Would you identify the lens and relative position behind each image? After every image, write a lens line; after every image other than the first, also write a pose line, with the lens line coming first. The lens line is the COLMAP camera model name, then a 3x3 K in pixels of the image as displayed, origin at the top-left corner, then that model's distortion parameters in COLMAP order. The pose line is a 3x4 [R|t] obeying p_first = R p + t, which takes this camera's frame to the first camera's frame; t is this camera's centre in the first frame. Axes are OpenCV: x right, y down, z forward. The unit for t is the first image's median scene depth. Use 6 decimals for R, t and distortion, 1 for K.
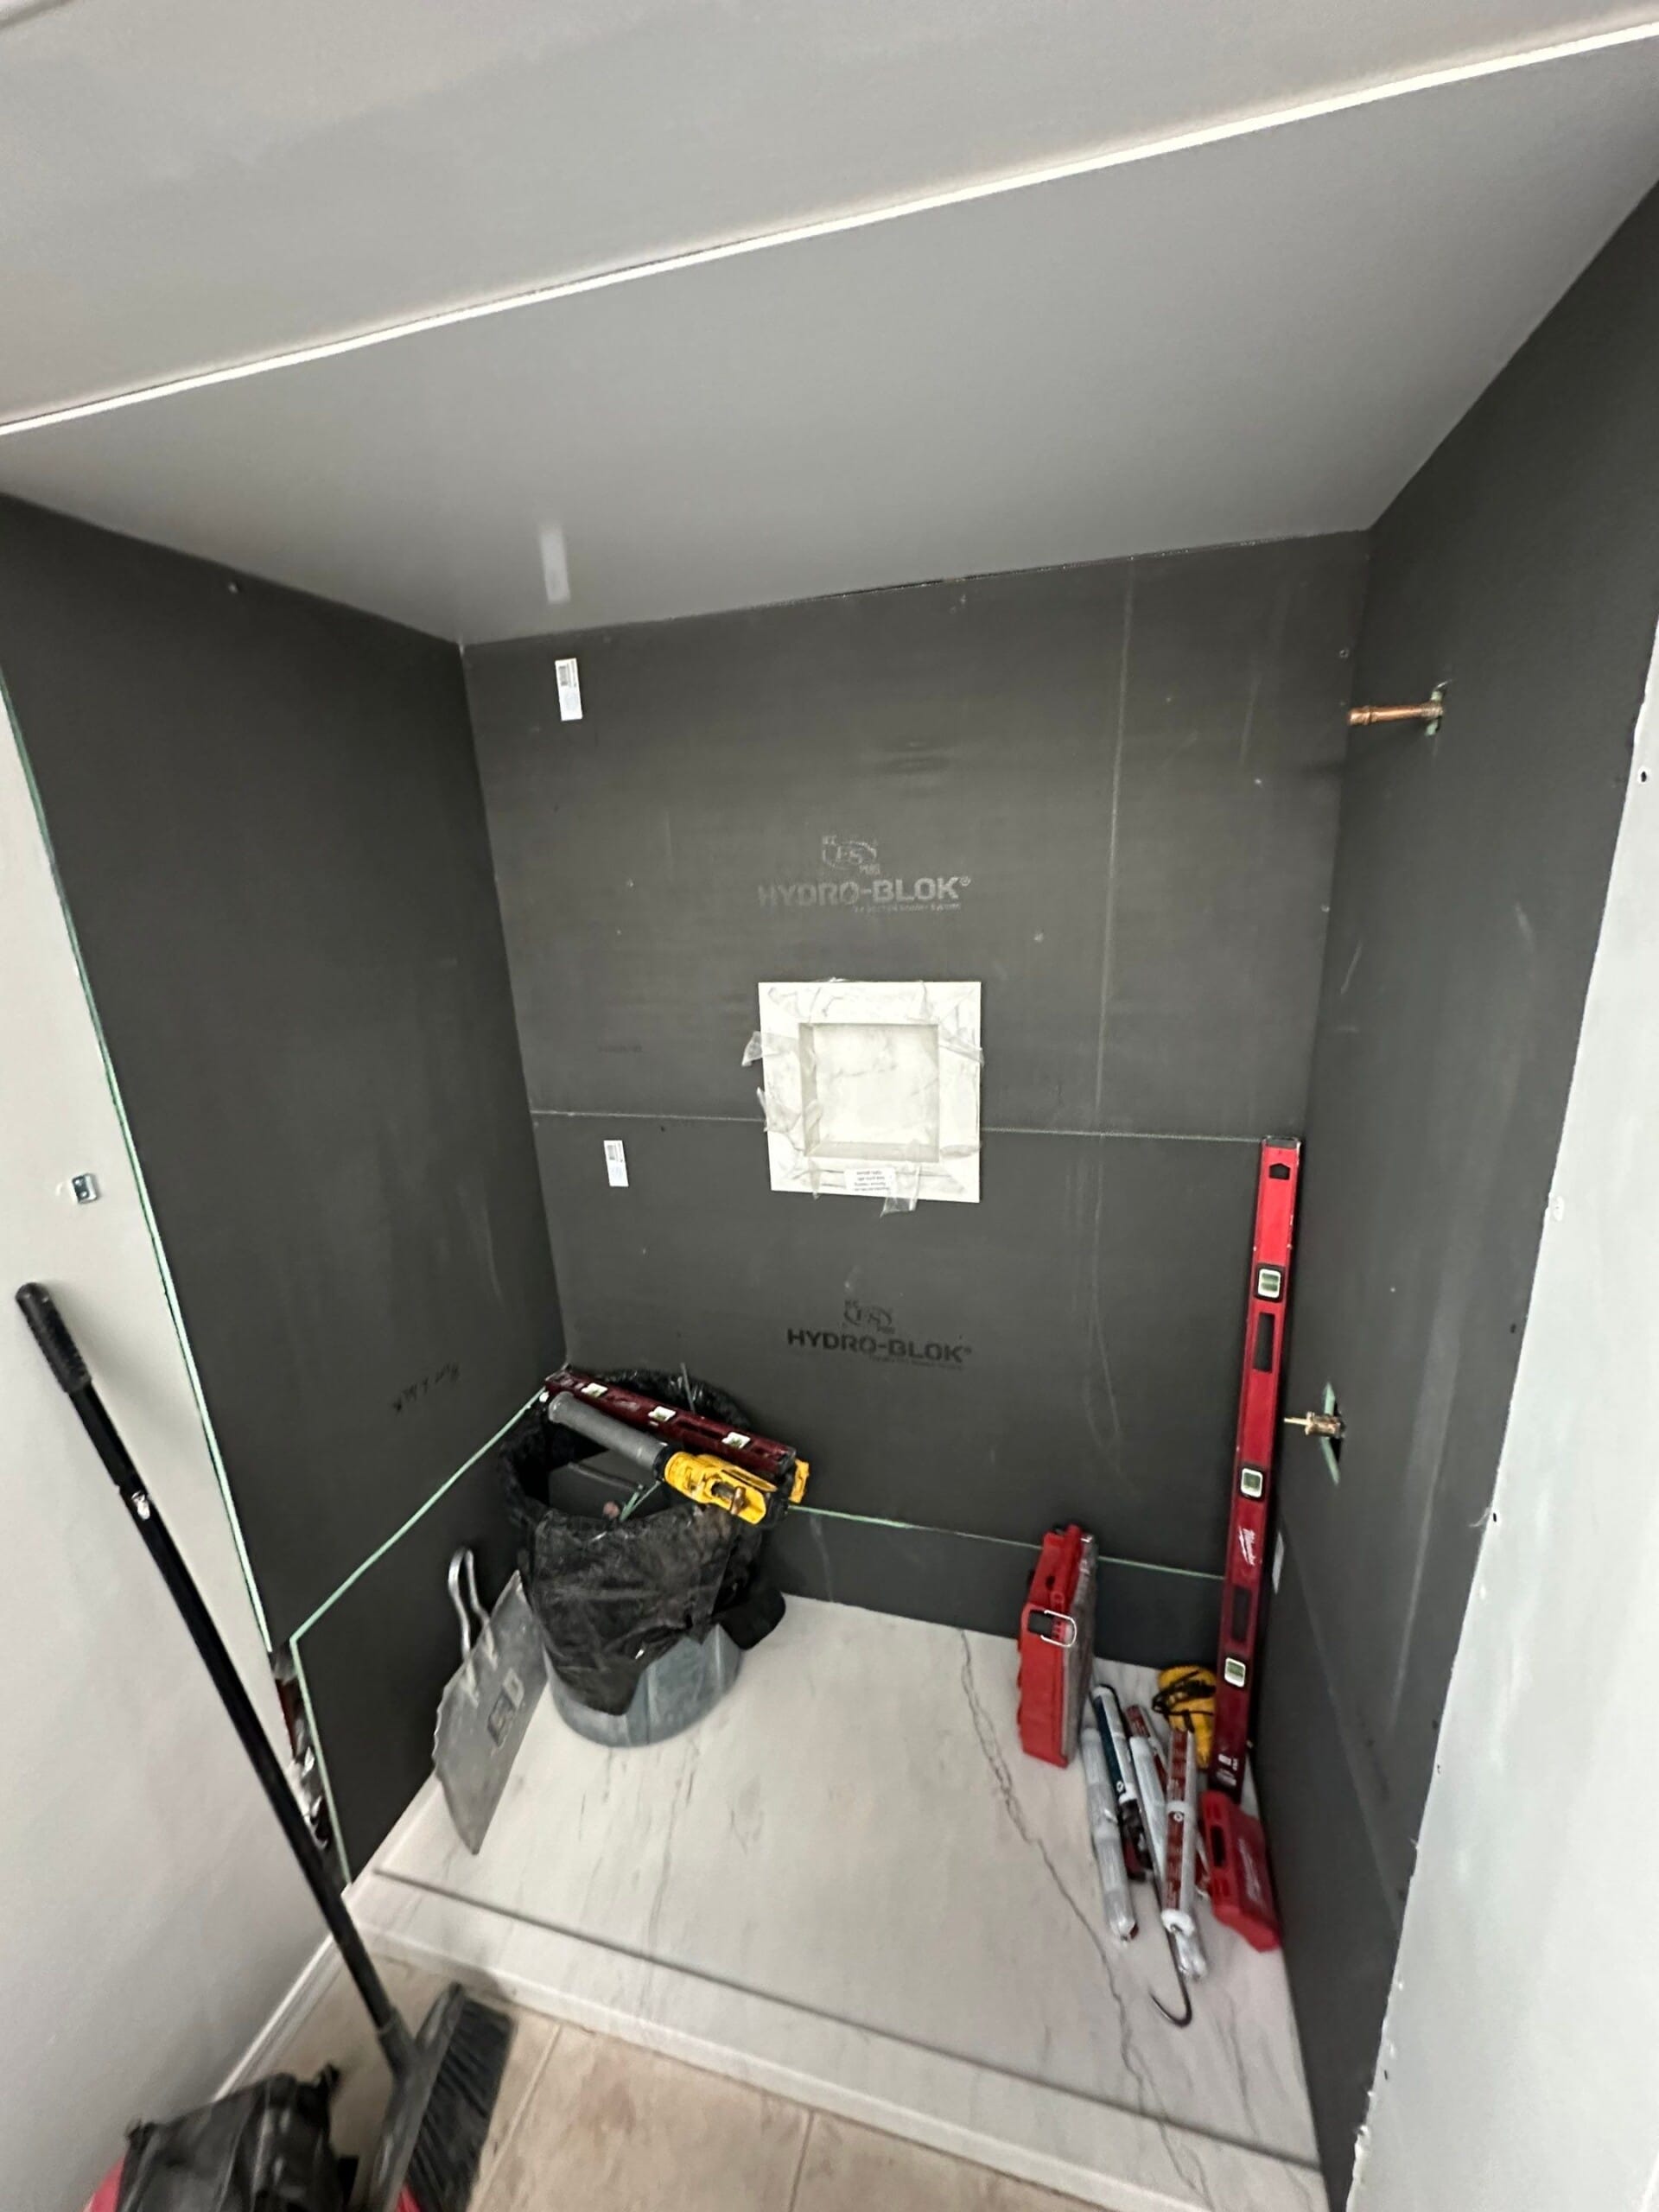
lens RADIAL K [[882.0, 0, 829.5], [0, 882.0, 1106.0], [0, 0, 1]] dist [-0.004085, 0.000458]
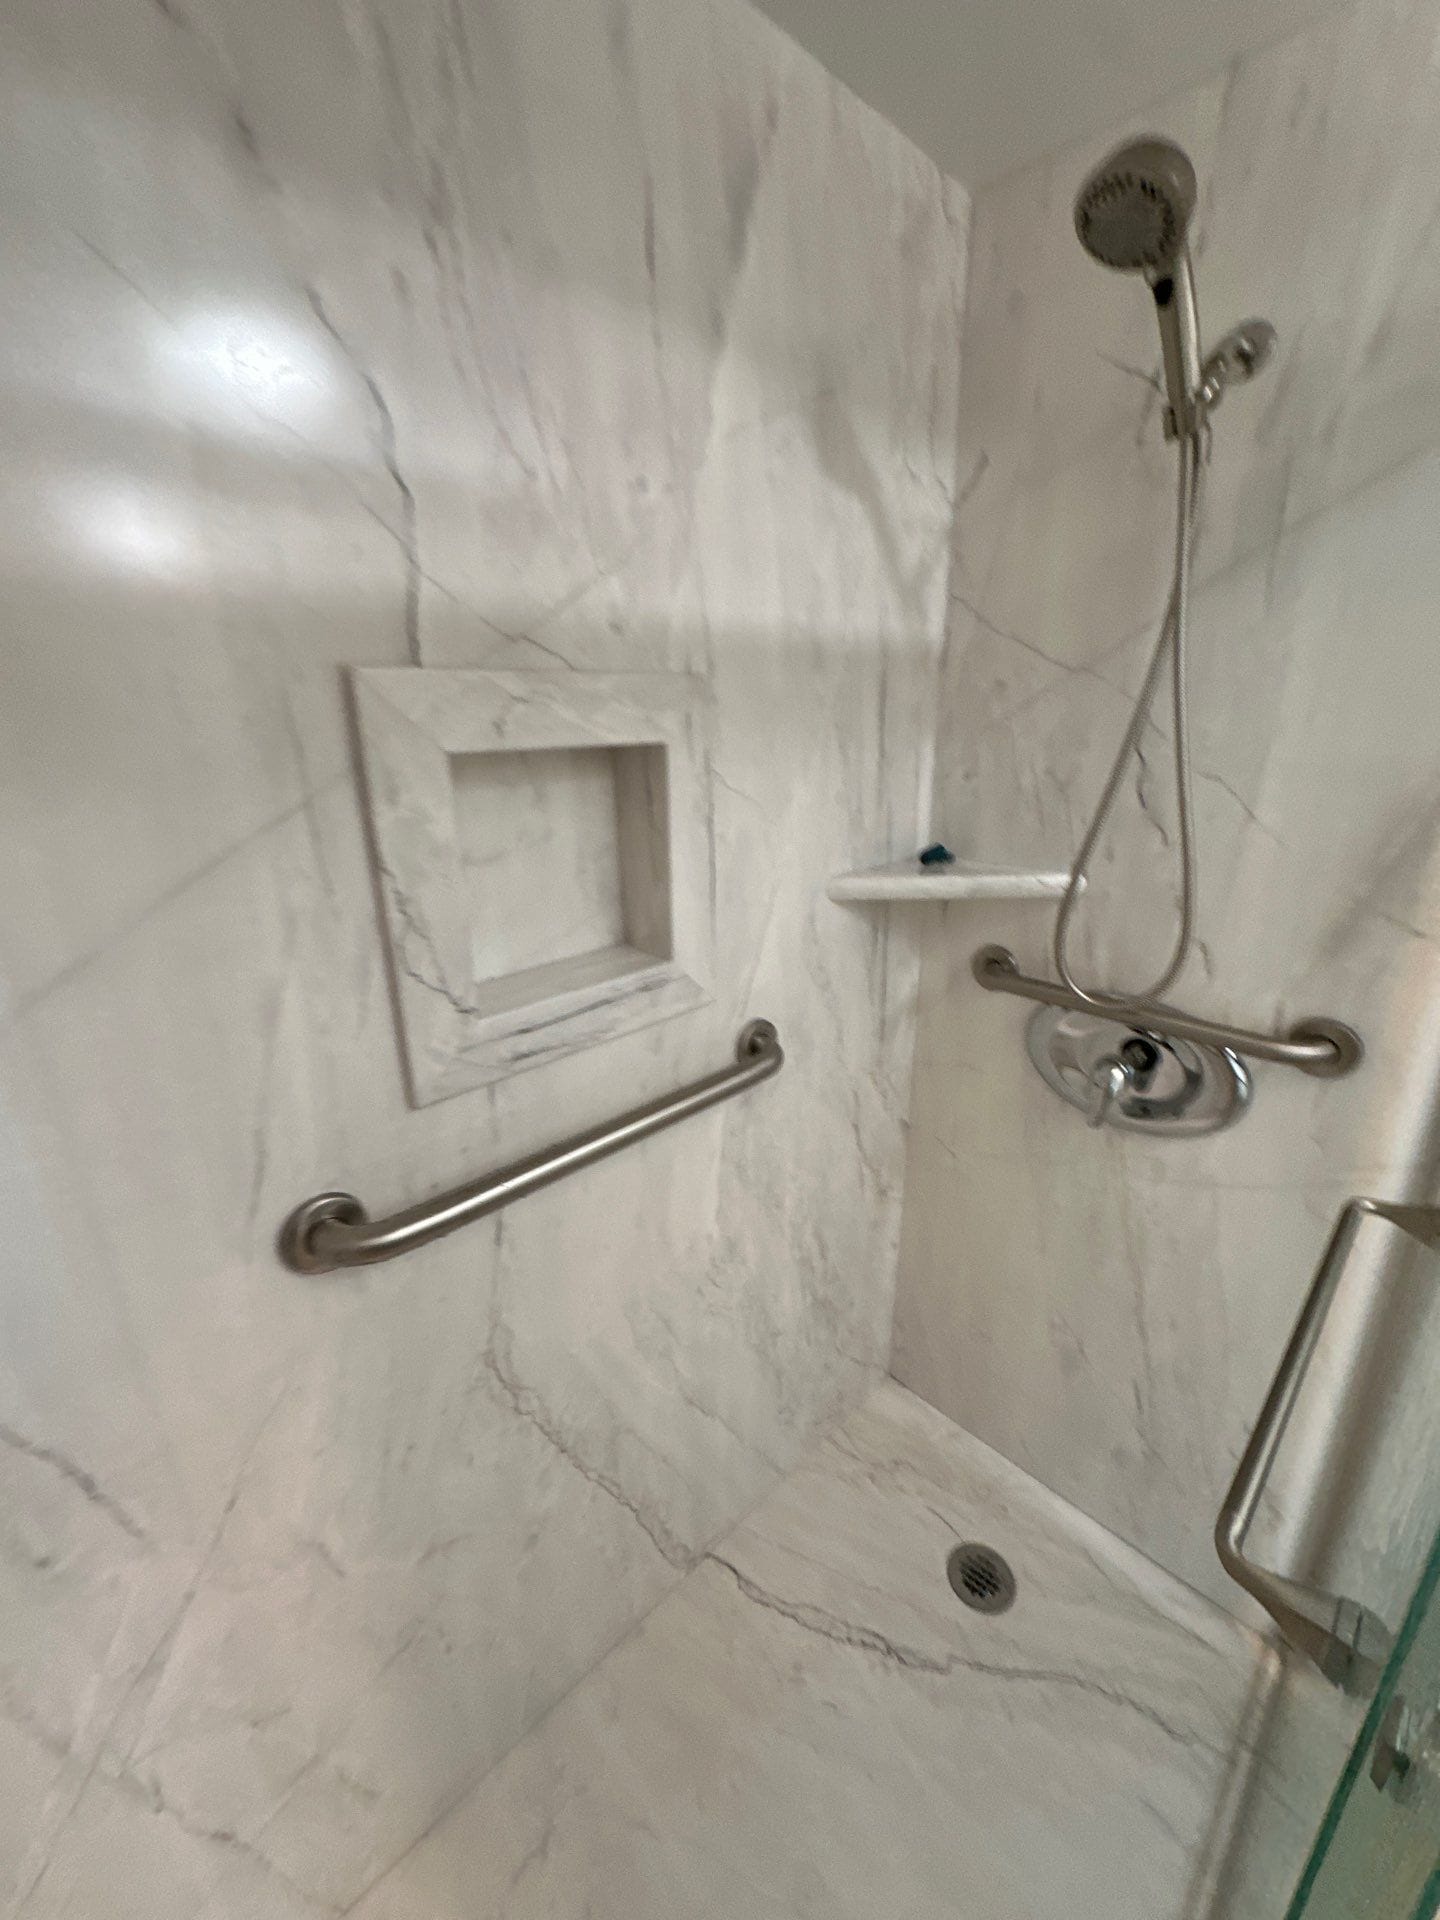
lens RADIAL K [[765.6, 0, 720.0], [0, 765.6, 960.0], [0, 0, 1]] dist [-0.004085, 0.000458]
pose [[0.507489, -0.233913, 0.829301, -0.385063], [0.225588, 0.964946, 0.134126, -0.006697], [-0.831604, 0.119013, 0.542467, 0.740361]]
